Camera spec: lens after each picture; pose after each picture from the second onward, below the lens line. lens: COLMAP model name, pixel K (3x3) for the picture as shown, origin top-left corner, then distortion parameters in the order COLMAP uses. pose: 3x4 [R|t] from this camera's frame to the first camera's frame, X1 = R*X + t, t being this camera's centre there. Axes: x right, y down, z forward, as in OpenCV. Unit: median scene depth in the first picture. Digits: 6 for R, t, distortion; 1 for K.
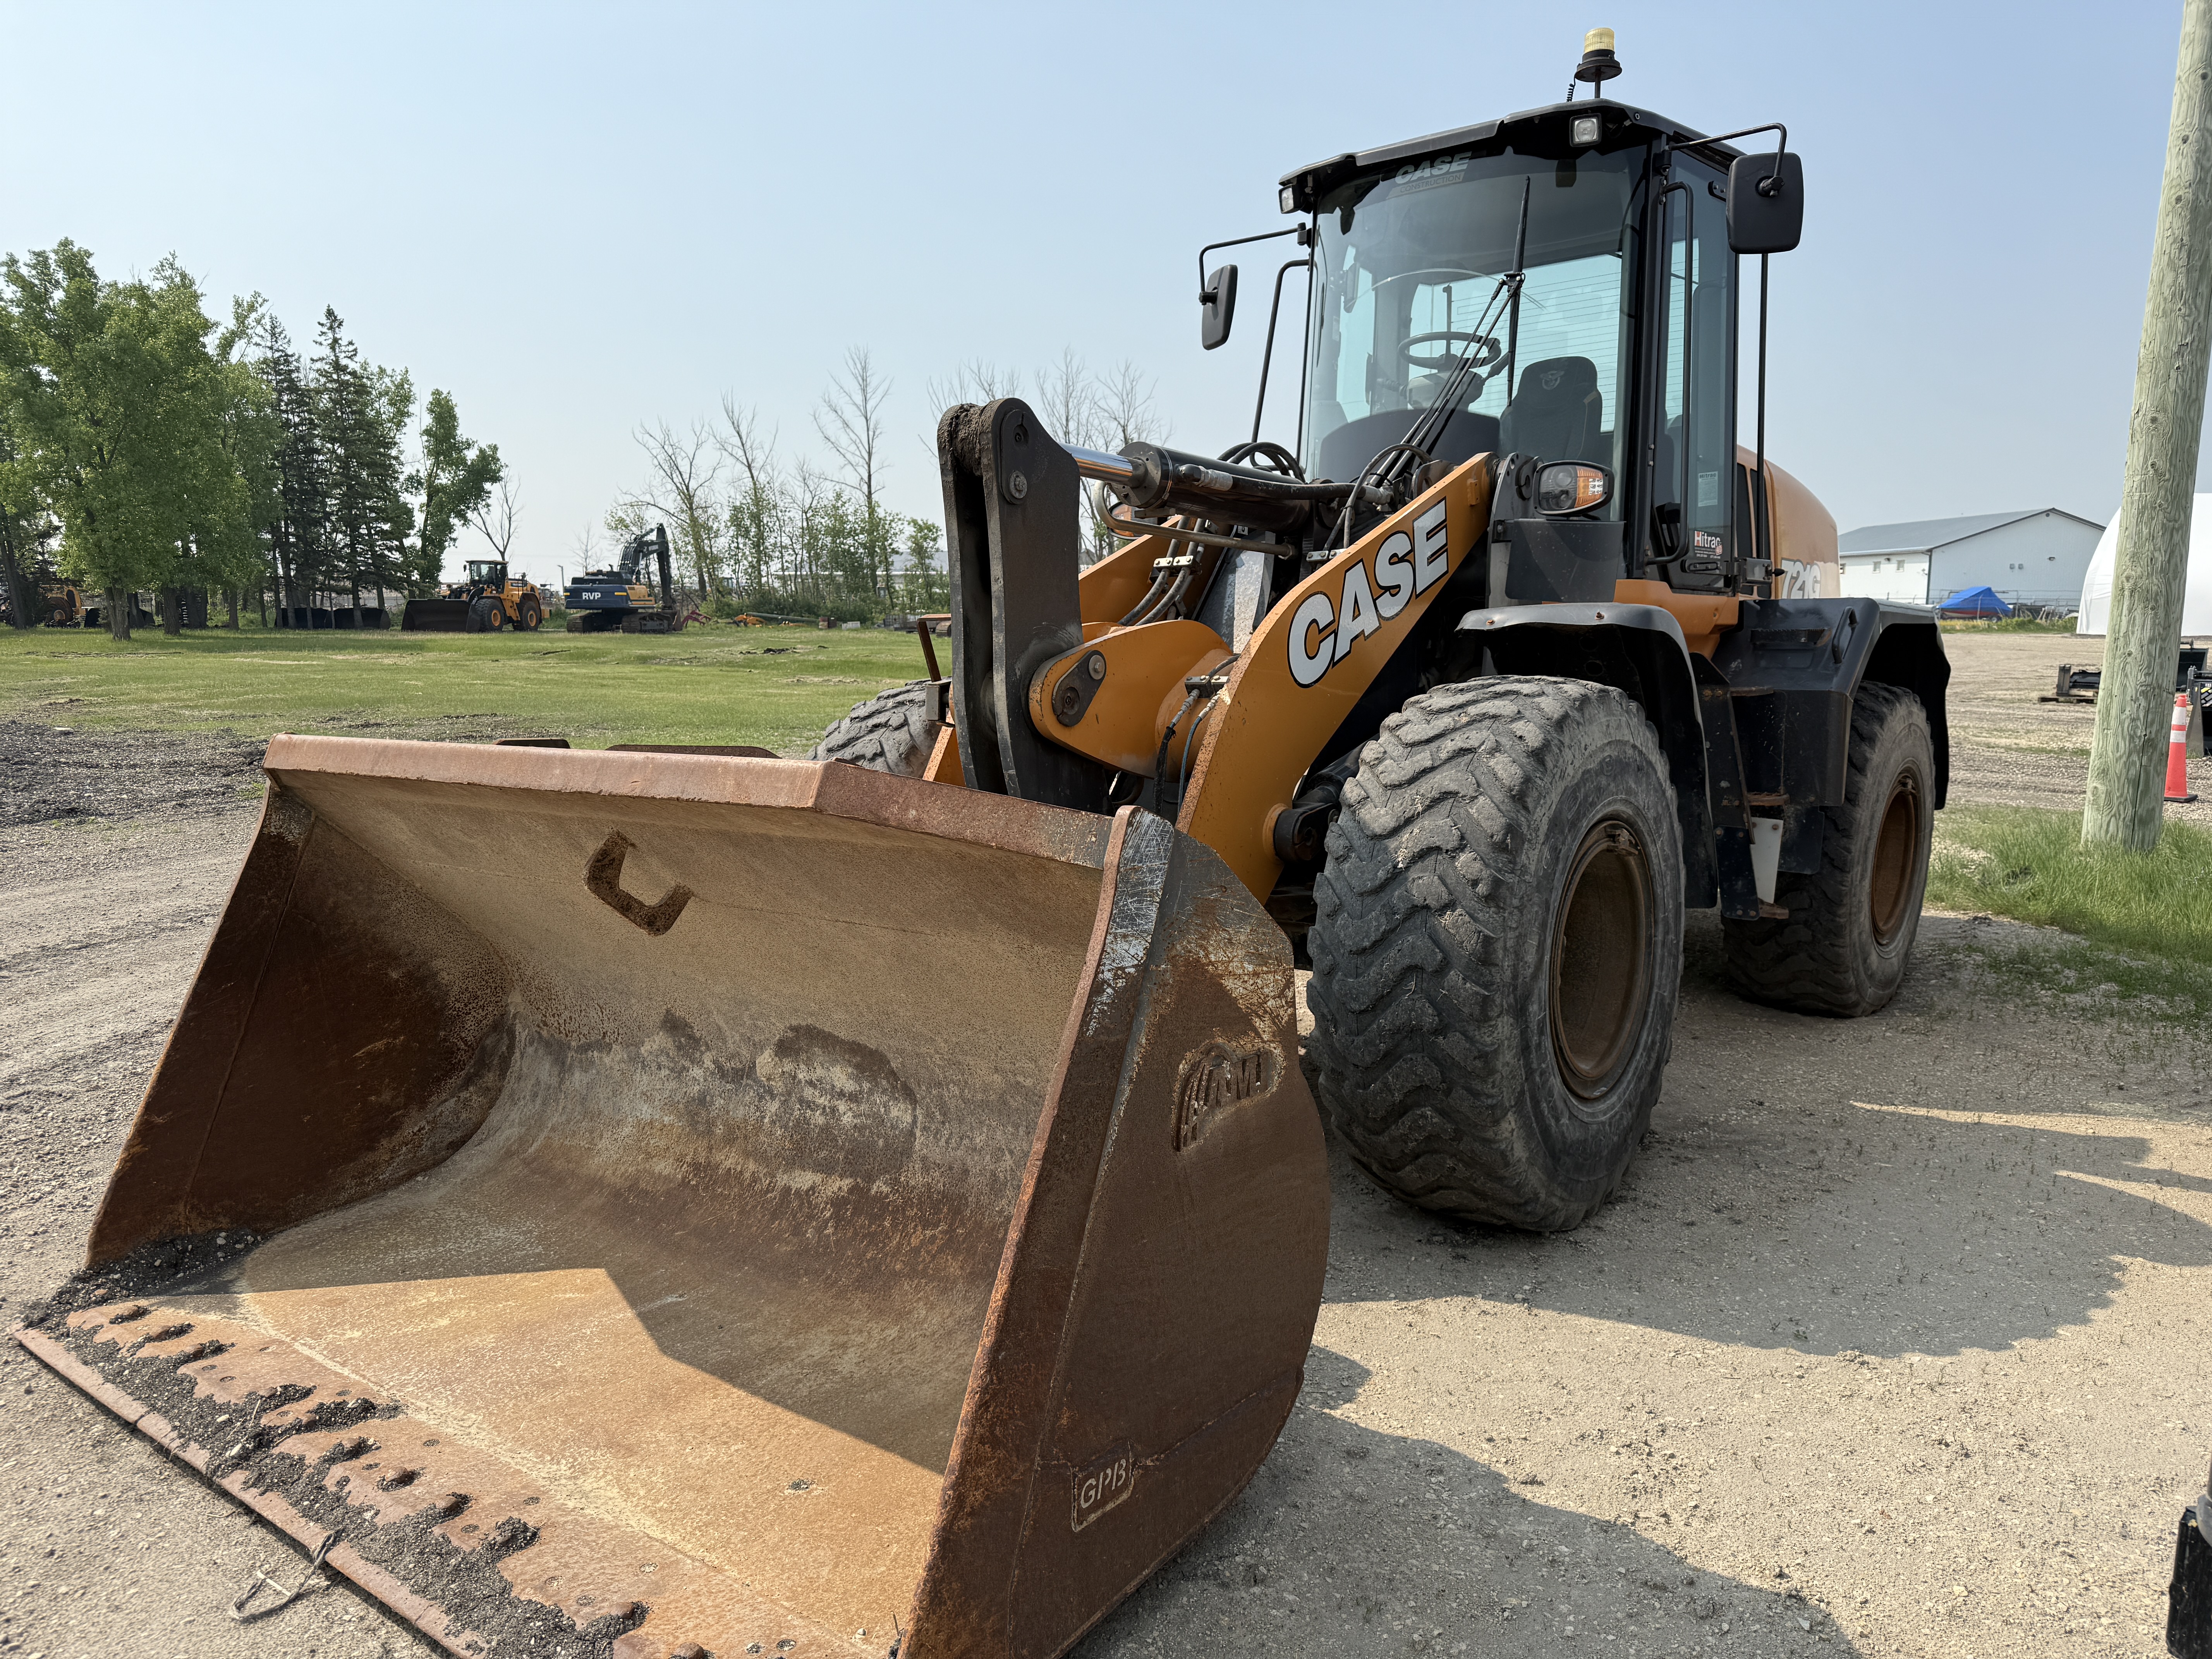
lens RADIAL K [[1548.3, 0, 1102.1], [0, 1548.3, 881.6], [0, 0, 1]] dist [0.036844, -0.061285]
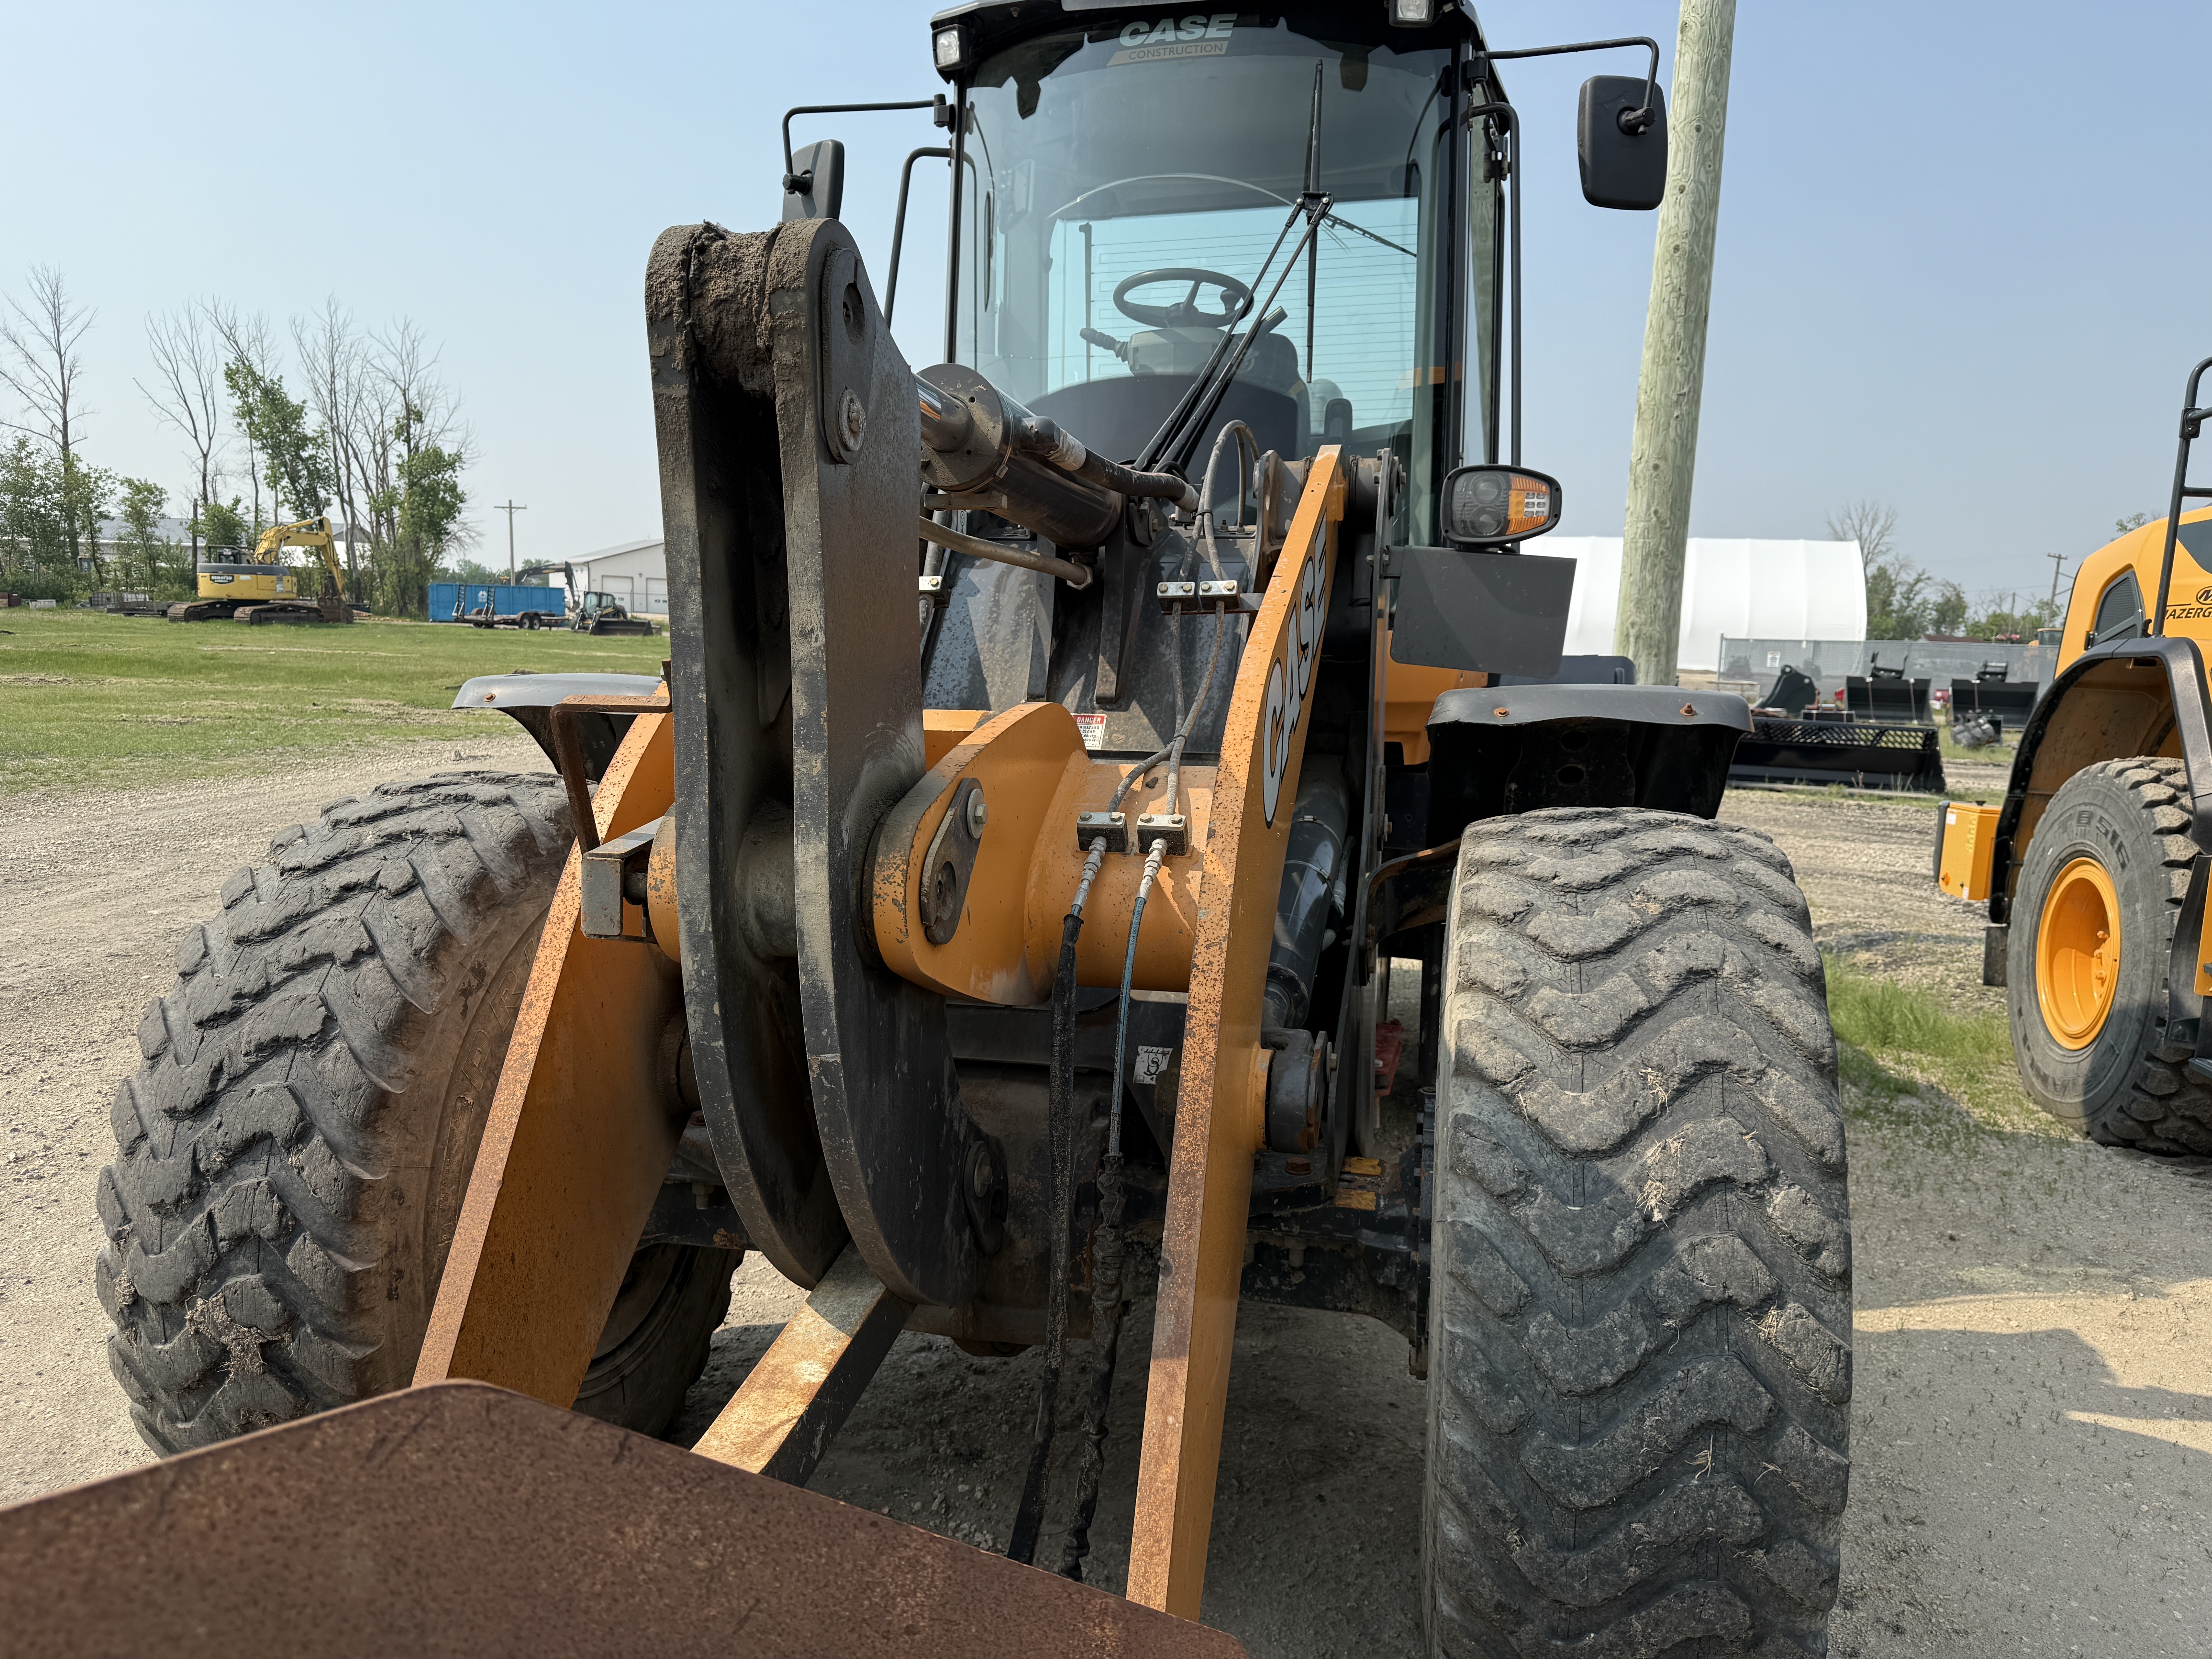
lens RADIAL K [[1552.0, 0, 1106.0], [0, 1552.0, 829.5], [0, 0, 1]] dist [0.037514, -0.063217]
pose [[0.903555, -0.025575, 0.427708, -0.135786], [0.038988, 0.998983, -0.022629, -0.095535], [-0.426694, 0.037122, 0.903634, 0.432933]]
